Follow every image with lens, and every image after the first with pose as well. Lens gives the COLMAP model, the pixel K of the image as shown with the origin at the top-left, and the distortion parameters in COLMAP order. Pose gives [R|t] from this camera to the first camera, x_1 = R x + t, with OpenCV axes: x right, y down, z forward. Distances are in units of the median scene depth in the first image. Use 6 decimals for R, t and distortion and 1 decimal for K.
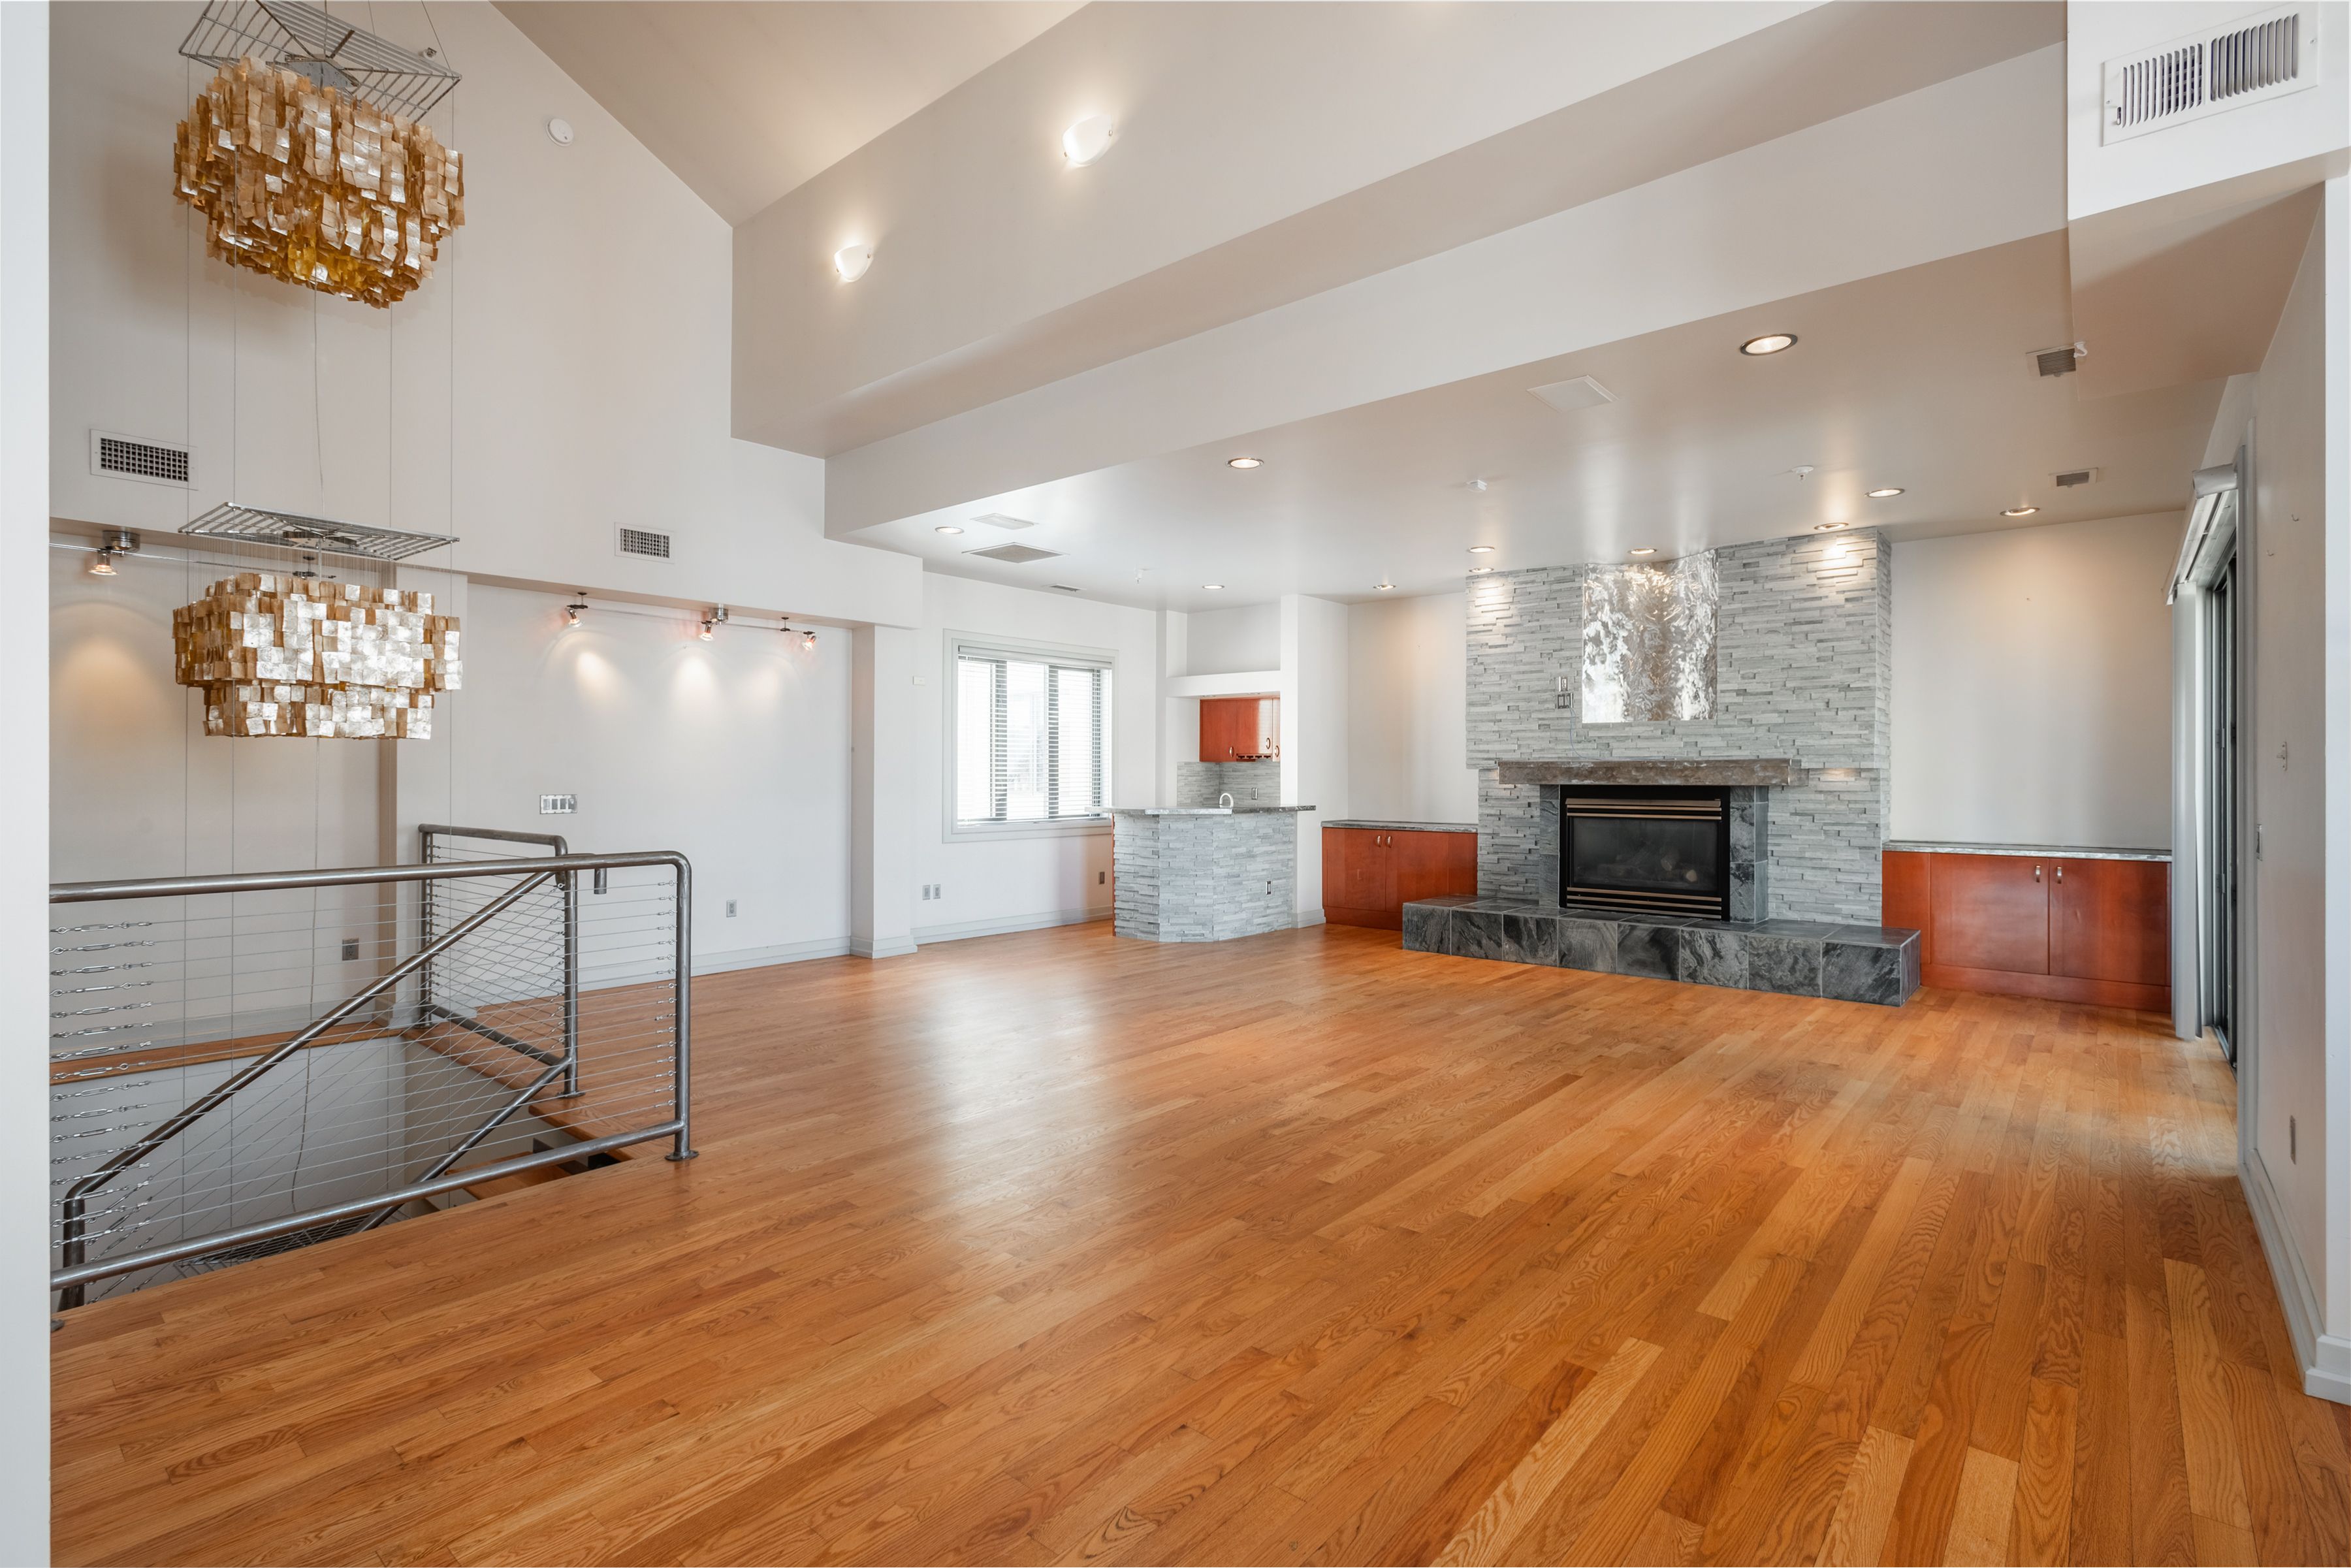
lens RADIAL K [[1101.5, 0, 1185.0], [0, 1101.5, 786.6], [0, 0, 1]] dist [-0.001141, 0.000747]
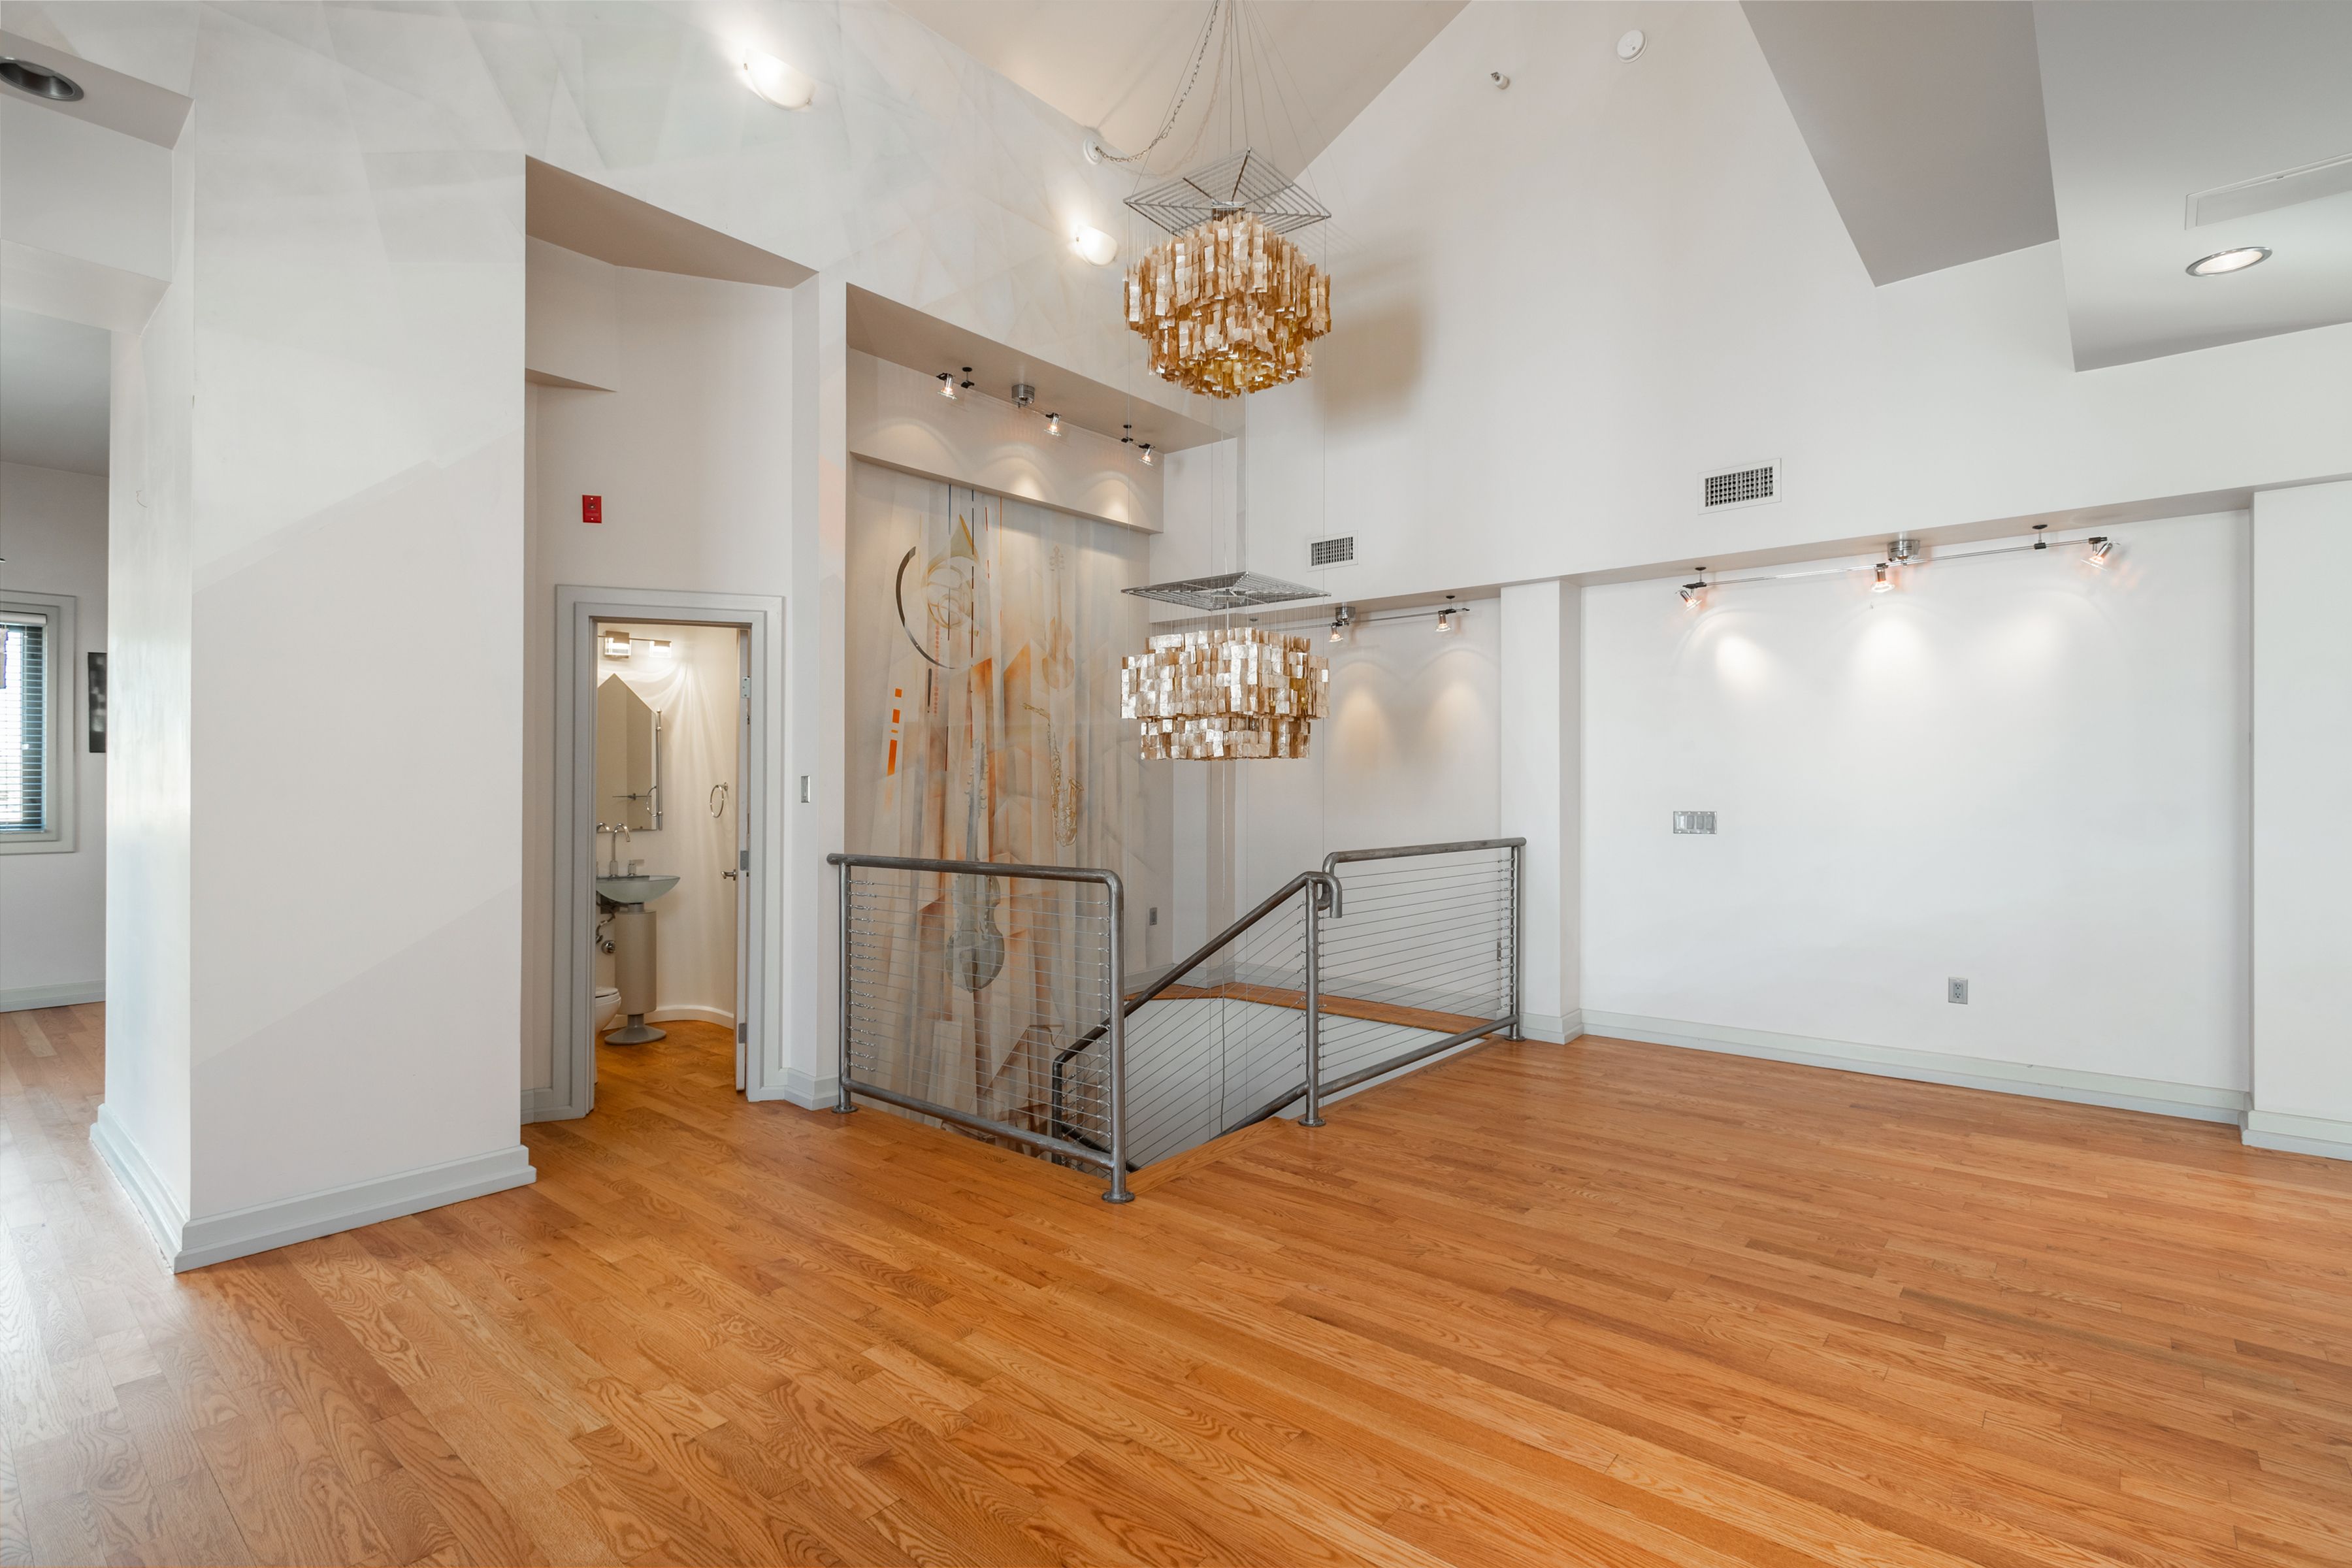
lens RADIAL K [[1101.9, 0, 1183.6], [0, 1101.9, 785.9], [0, 0, 1]] dist [-0.001141, 0.000747]
pose [[-0.001079, -0.003424, -0.999994, 0.235317], [-0.007667, 0.999965, -0.003416, -0.005137], [0.999970, 0.007663, -0.001105, 0.518449]]
